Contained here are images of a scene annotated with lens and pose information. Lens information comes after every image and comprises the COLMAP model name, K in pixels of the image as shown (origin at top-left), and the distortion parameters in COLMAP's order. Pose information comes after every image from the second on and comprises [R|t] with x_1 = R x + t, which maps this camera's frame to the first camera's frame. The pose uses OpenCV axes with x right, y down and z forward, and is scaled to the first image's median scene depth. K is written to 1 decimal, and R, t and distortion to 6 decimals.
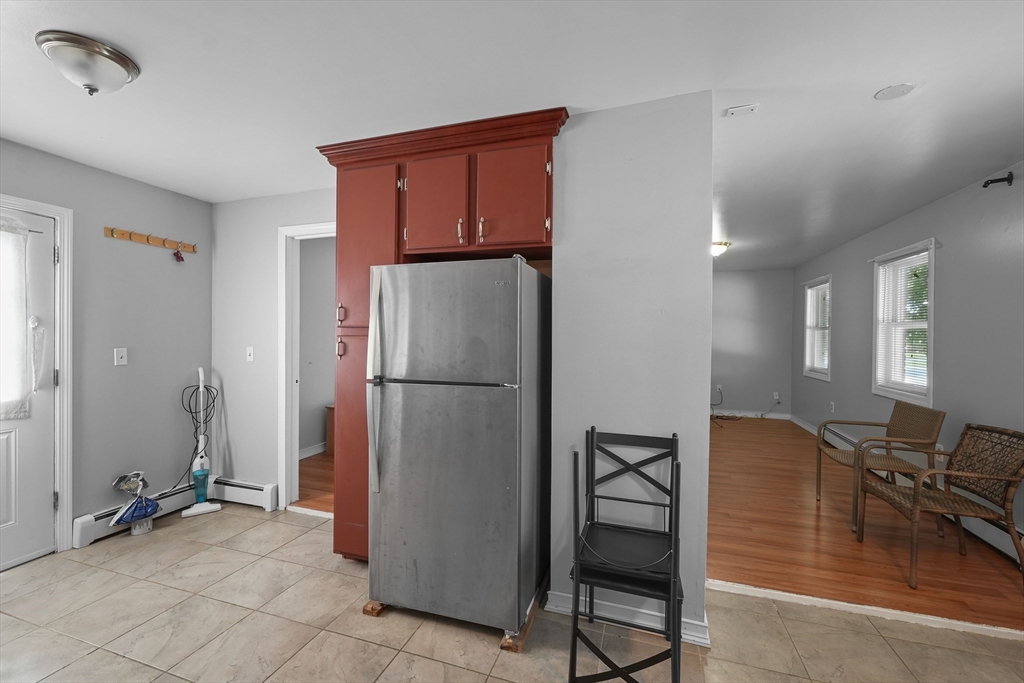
lens RADIAL K [[431.5, 0, 504.7], [0, 431.5, 339.6], [0, 0, 1]] dist [-0.005111, -0.000132]
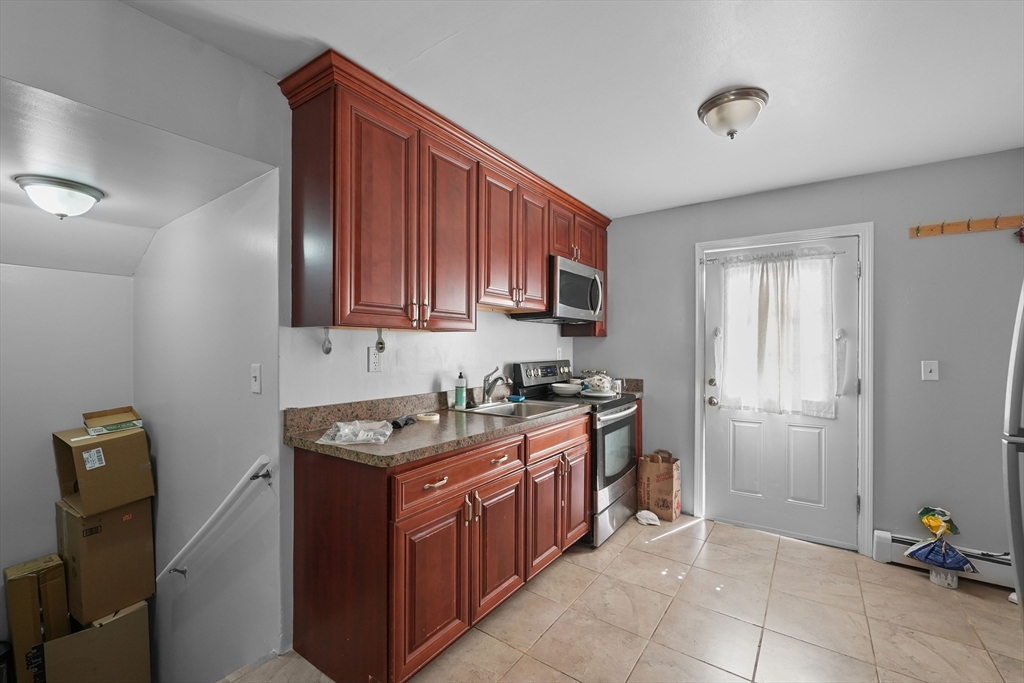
lens RADIAL K [[431.5, 0, 506.2], [0, 431.5, 349.1], [0, 0, 1]] dist [-0.005111, -0.000132]
pose [[-0.295929, 0.001478, -0.955209, 0.205162], [-0.014839, 0.999871, 0.006144, 0.003501], [0.955095, 0.015992, -0.295869, 0.461064]]
